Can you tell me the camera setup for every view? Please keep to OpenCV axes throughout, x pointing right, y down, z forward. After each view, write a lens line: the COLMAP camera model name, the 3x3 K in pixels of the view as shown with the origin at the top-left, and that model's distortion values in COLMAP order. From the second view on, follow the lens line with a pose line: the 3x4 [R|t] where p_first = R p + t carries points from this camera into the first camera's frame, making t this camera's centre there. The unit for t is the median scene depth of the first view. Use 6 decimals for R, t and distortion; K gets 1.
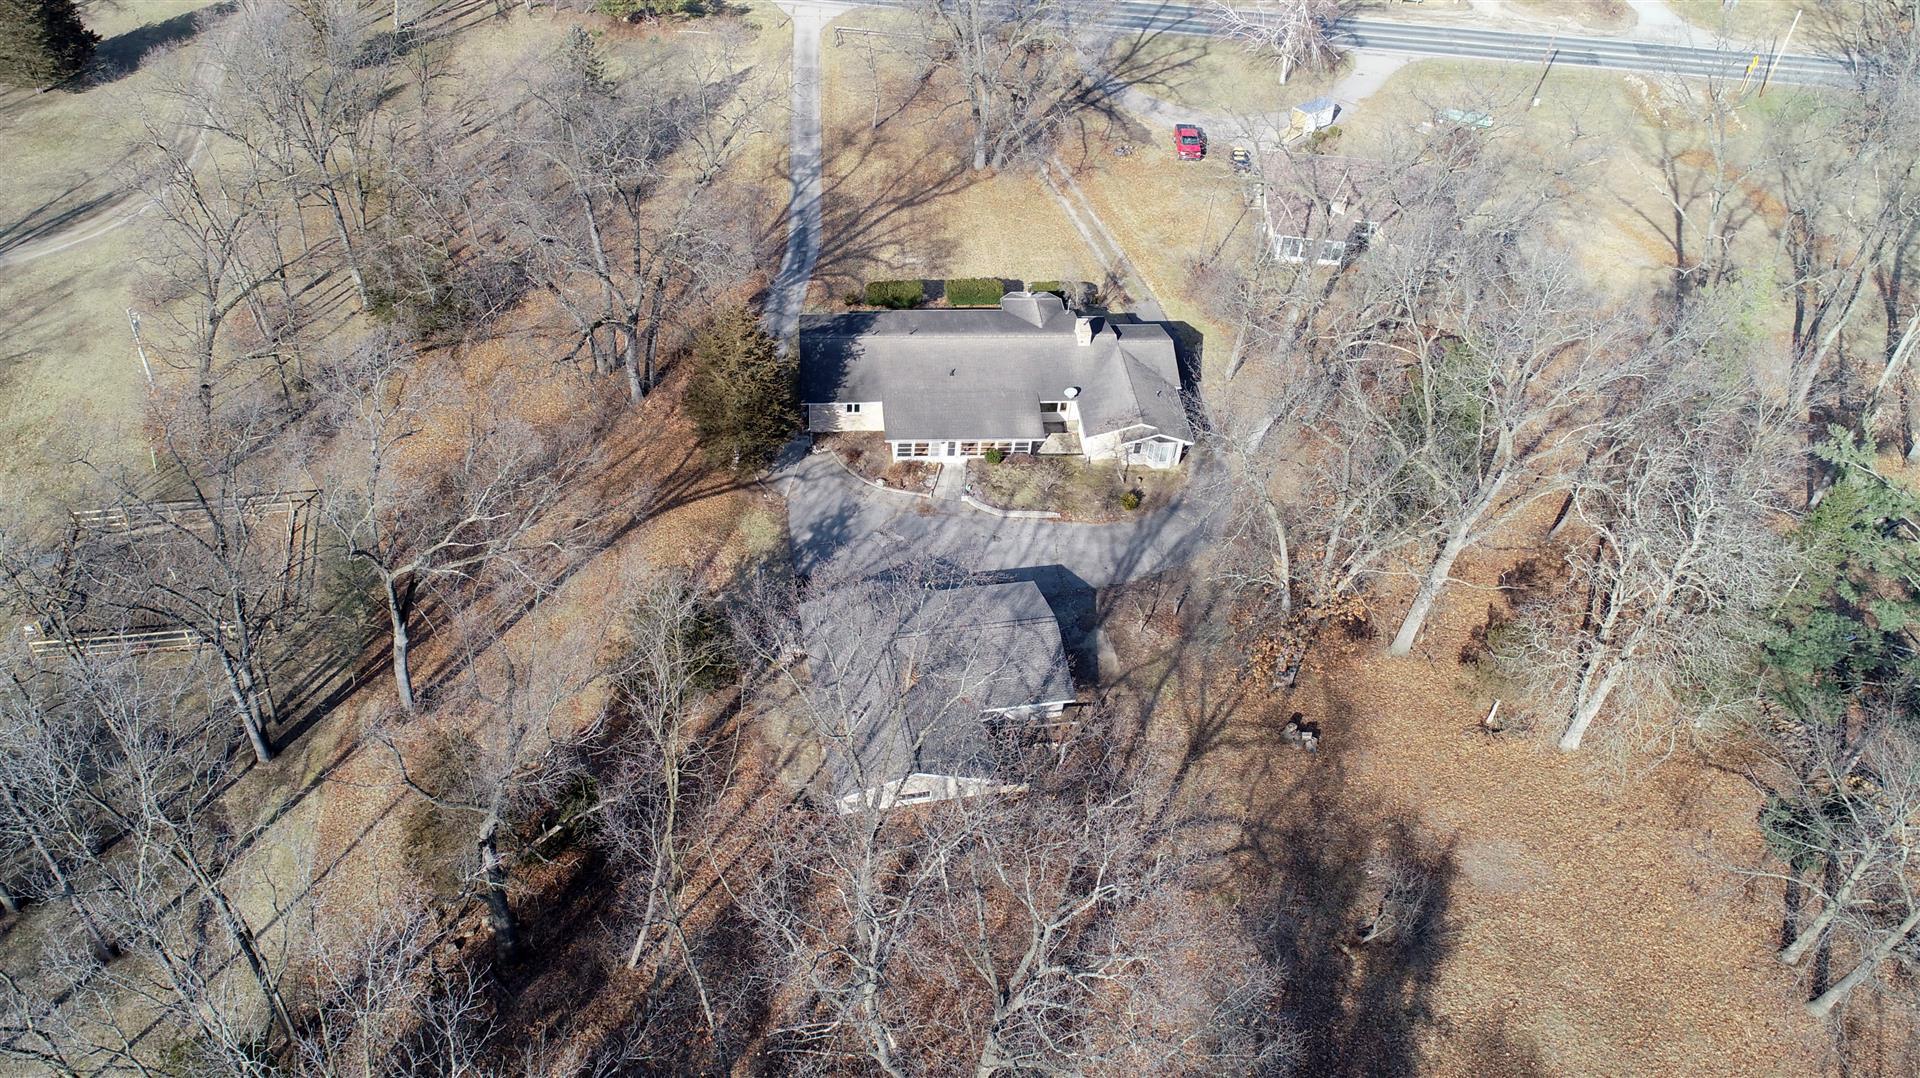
lens RADIAL K [[1266.5, 0, 960.0], [0, 1266.5, 539.0], [0, 0, 1]] dist [0.027602, -0.000310]
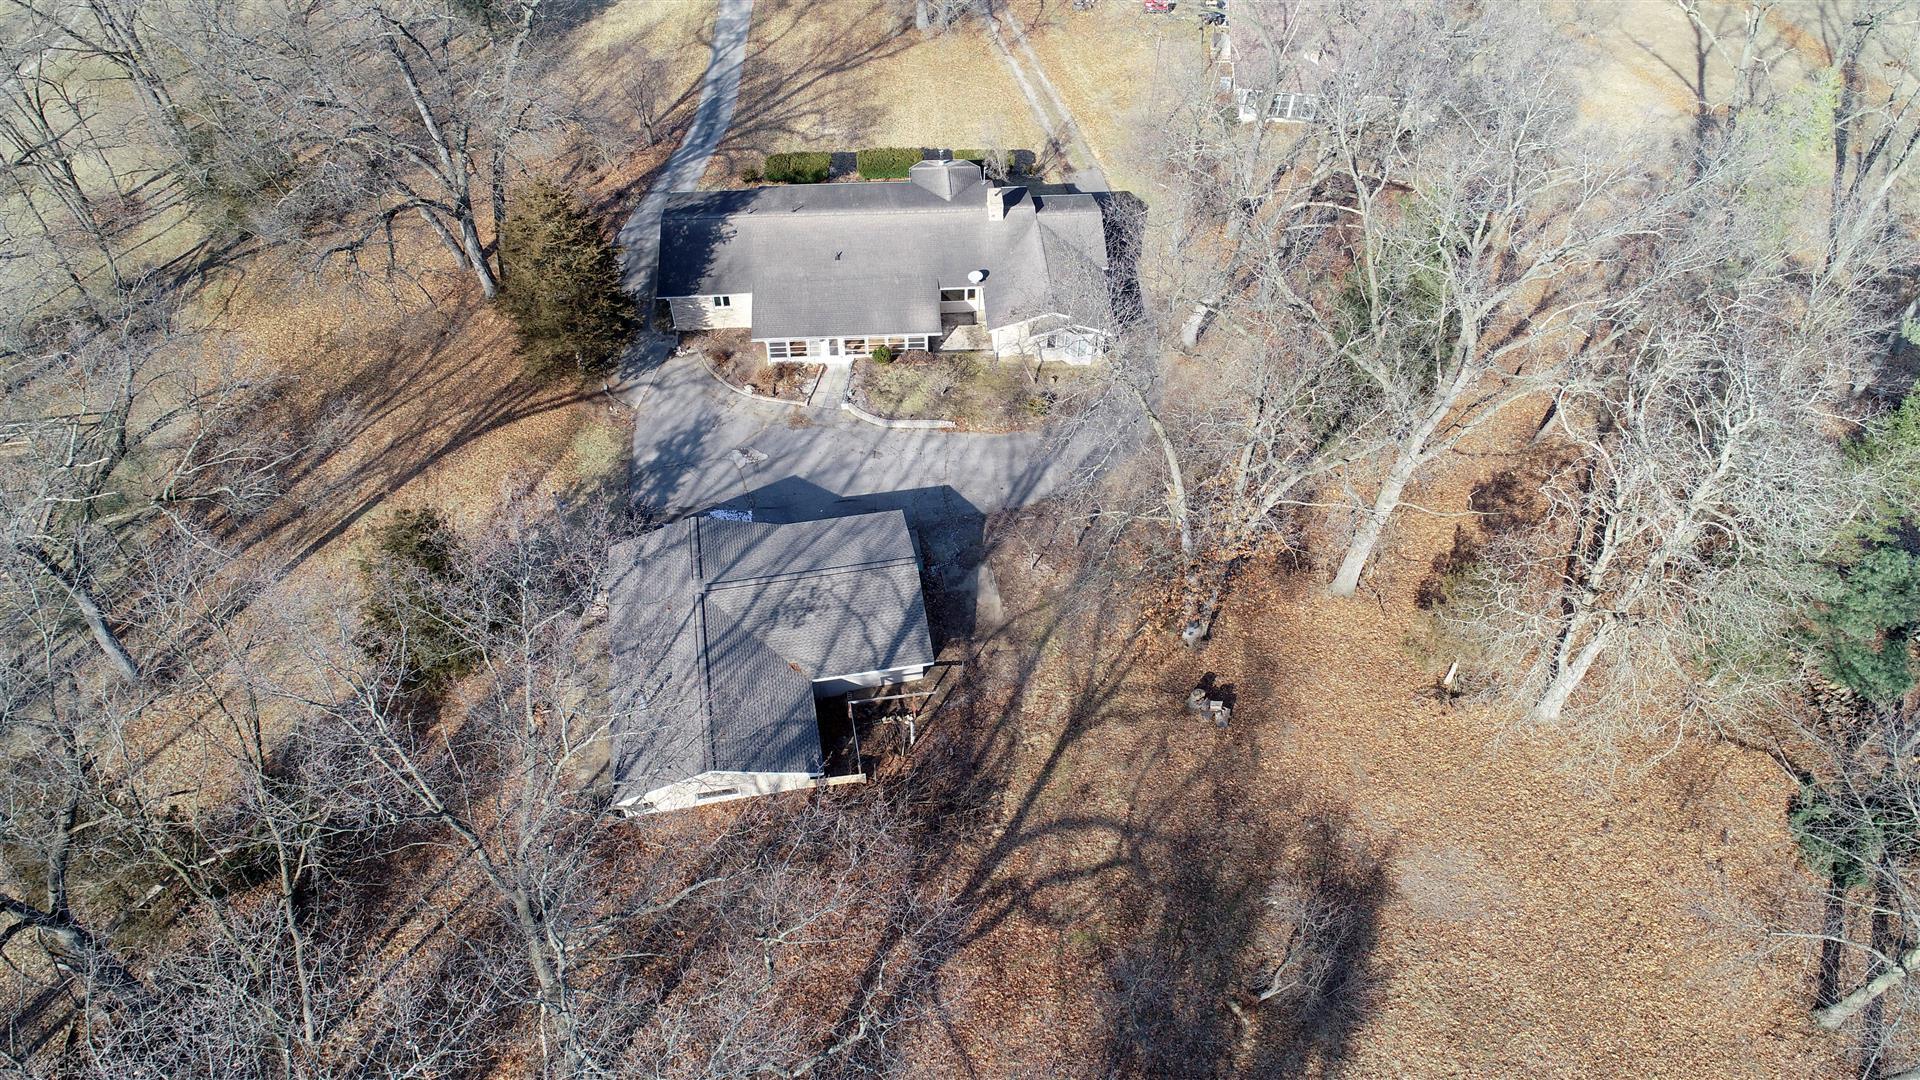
lens RADIAL K [[1209.5, 0, 960.0], [0, 1209.5, 540.0], [0, 0, 1]] dist [0.023868, -0.005419]
pose [[0.999532, -0.019858, -0.023266, 0.103164], [0.021982, 0.995246, 0.094883, -0.019044], [0.021272, -0.095350, 0.995216, 0.194017]]
